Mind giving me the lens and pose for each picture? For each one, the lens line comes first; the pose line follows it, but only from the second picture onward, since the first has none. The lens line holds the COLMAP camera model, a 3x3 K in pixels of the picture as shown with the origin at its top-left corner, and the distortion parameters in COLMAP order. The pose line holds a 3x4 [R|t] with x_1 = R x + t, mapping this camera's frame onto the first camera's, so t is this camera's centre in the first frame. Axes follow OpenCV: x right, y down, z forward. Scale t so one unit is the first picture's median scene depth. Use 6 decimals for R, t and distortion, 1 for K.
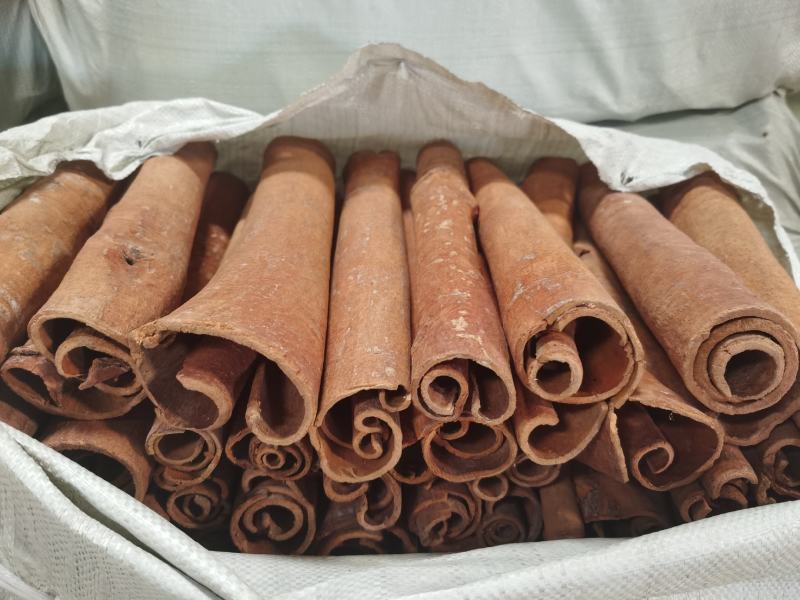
lens RADIAL K [[653.9, 0, 389.3], [0, 653.9, 308.2], [0, 0, 1]] dist [0.039398, -0.074075]
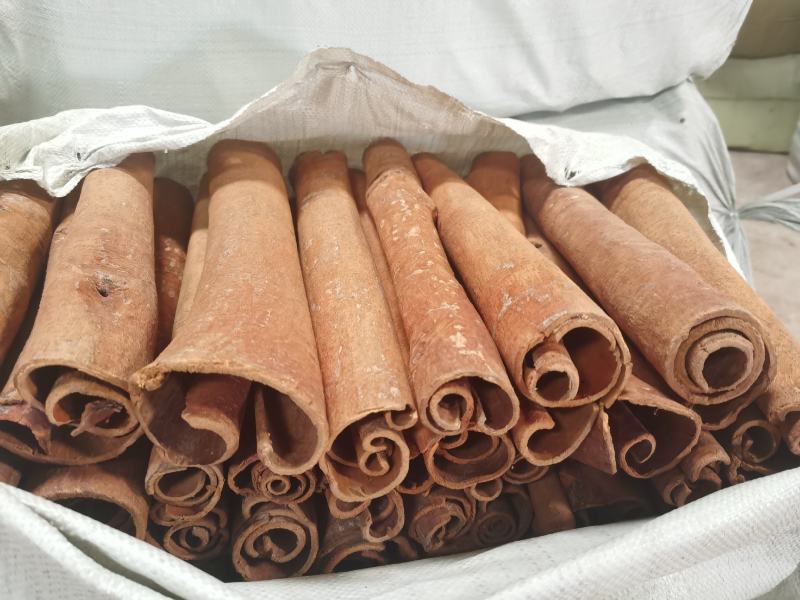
lens RADIAL K [[653.9, 0, 393.6], [0, 653.9, 300.3], [0, 0, 1]] dist [0.039398, -0.074075]
pose [[0.988515, -0.065634, 0.136123, -0.112146], [0.062254, 0.997641, 0.028942, -0.064250], [-0.137702, -0.020135, 0.990269, -0.007113]]
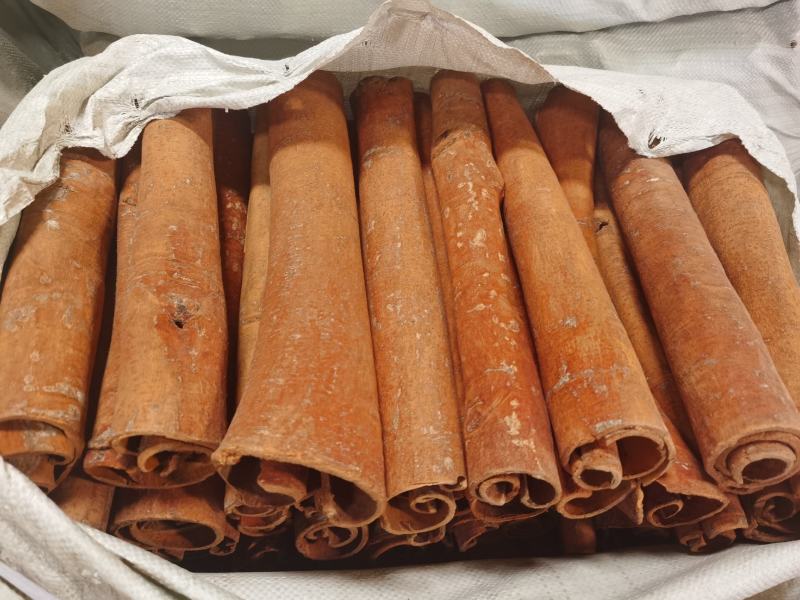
lens RADIAL K [[653.9, 0, 393.5], [0, 653.9, 301.4], [0, 0, 1]] dist [0.039398, -0.074075]
pose [[0.997844, -0.020514, 0.062343, -0.133672], [-0.002248, 0.938656, 0.344848, -0.466988], [-0.065593, -0.344245, 0.936586, 0.050633]]
